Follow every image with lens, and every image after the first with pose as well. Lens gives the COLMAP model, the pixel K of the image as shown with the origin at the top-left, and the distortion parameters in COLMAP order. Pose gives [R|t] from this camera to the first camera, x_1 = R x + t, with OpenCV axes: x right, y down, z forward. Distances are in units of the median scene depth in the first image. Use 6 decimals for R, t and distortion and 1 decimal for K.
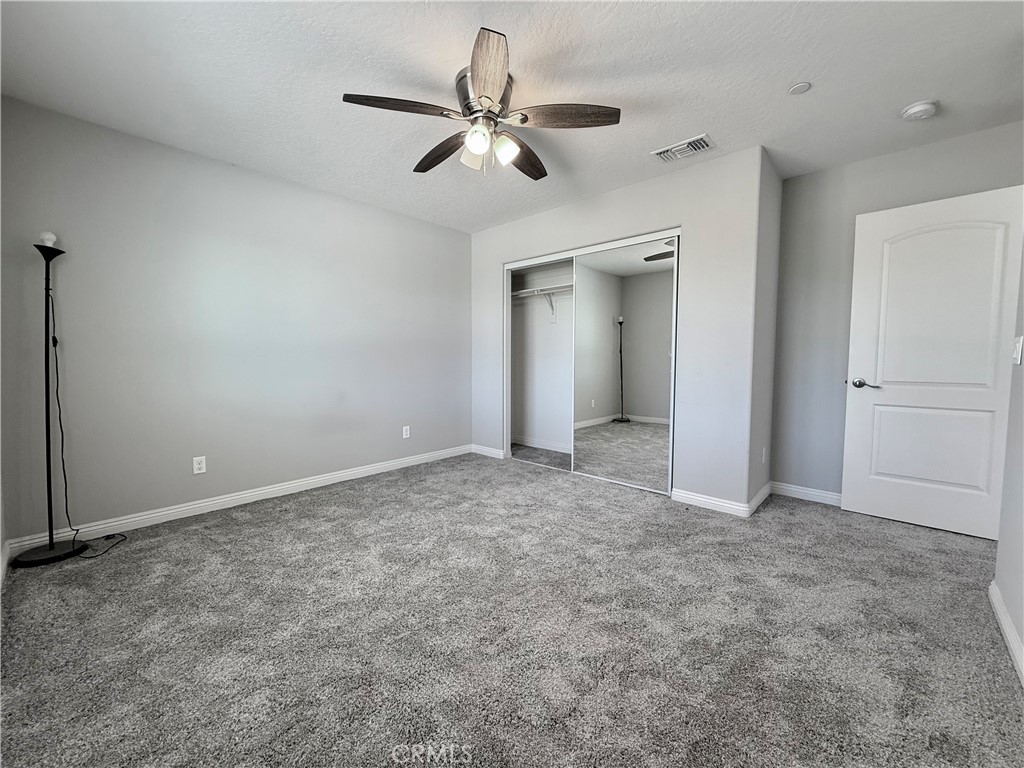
lens RADIAL K [[407.8, 0, 510.2], [0, 407.8, 383.7], [0, 0, 1]] dist [-0.000603, 0.000079]
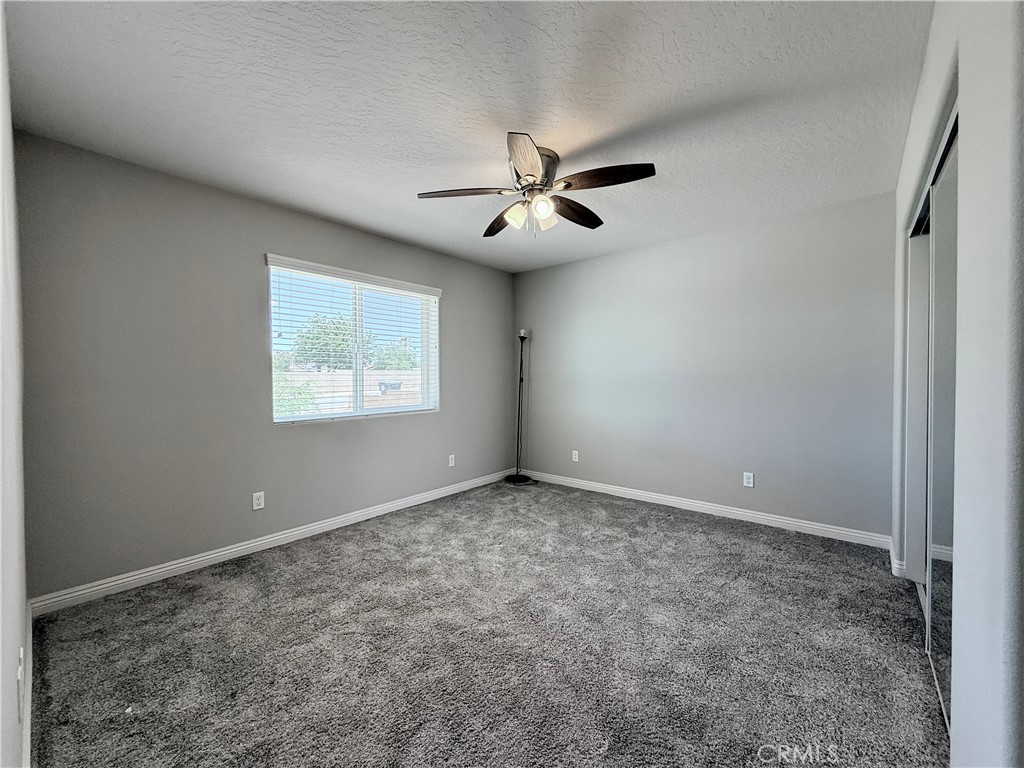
lens RADIAL K [[407.8, 0, 510.2], [0, 407.8, 383.7], [0, 0, 1]] dist [-0.000603, 0.000079]
pose [[0.035815, 0.013308, -0.999270, 1.007937], [-0.058292, 0.998237, 0.011205, -0.103810], [0.997657, 0.057848, 0.036527, 0.856675]]
